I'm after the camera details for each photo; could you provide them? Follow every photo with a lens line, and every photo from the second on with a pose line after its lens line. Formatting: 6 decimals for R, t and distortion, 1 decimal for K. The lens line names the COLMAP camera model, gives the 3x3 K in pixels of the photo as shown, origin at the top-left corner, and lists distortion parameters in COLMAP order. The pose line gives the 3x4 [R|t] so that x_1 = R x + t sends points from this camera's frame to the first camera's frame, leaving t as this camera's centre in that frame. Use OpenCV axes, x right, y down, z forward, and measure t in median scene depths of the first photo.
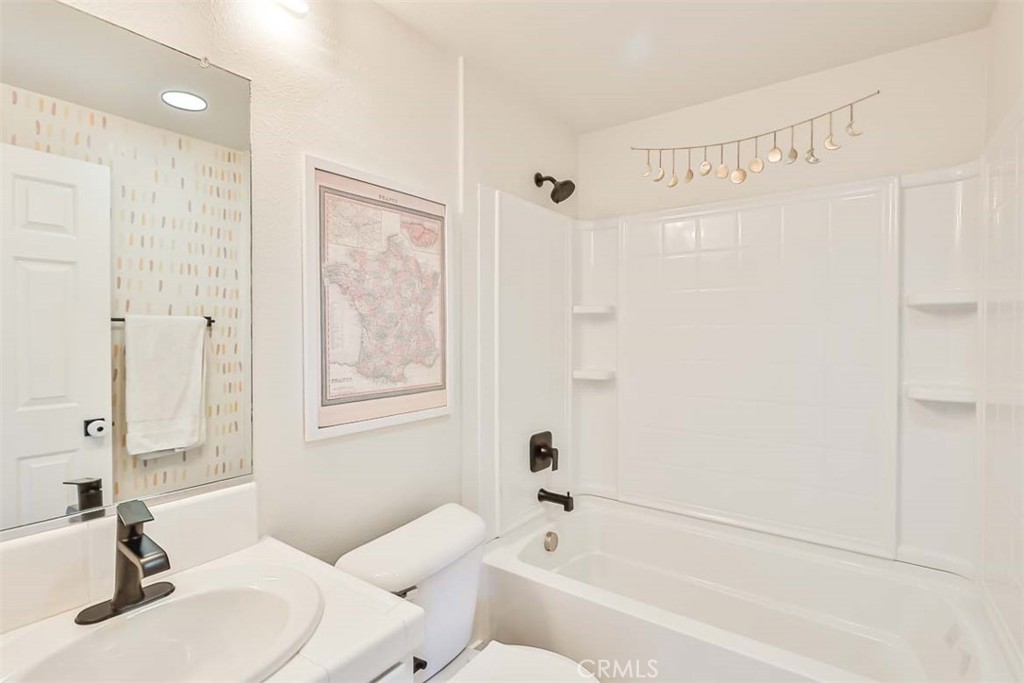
lens RADIAL K [[494.7, 0, 513.5], [0, 494.7, 332.3], [0, 0, 1]] dist [-0.005879, 0.002452]
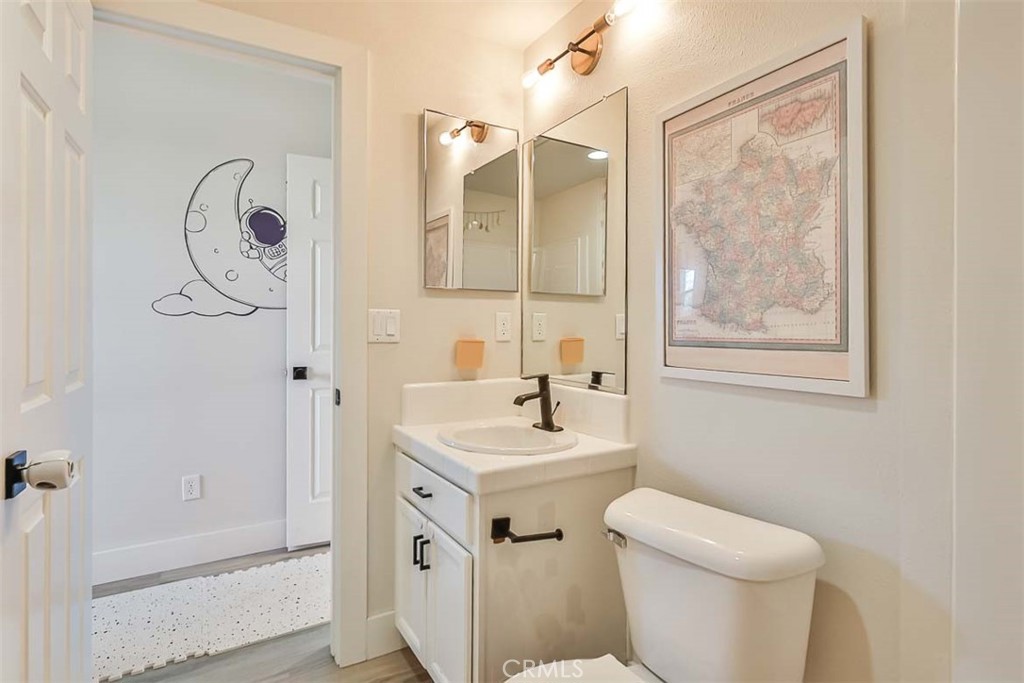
lens RADIAL K [[494.7, 0, 523.2], [0, 494.7, 335.7], [0, 0, 1]] dist [-0.005879, 0.002452]
pose [[-0.362211, 0.005045, -0.932082, 0.612766], [-0.016448, 0.999795, 0.011803, 0.106853], [0.931951, 0.019606, -0.362054, 0.962150]]
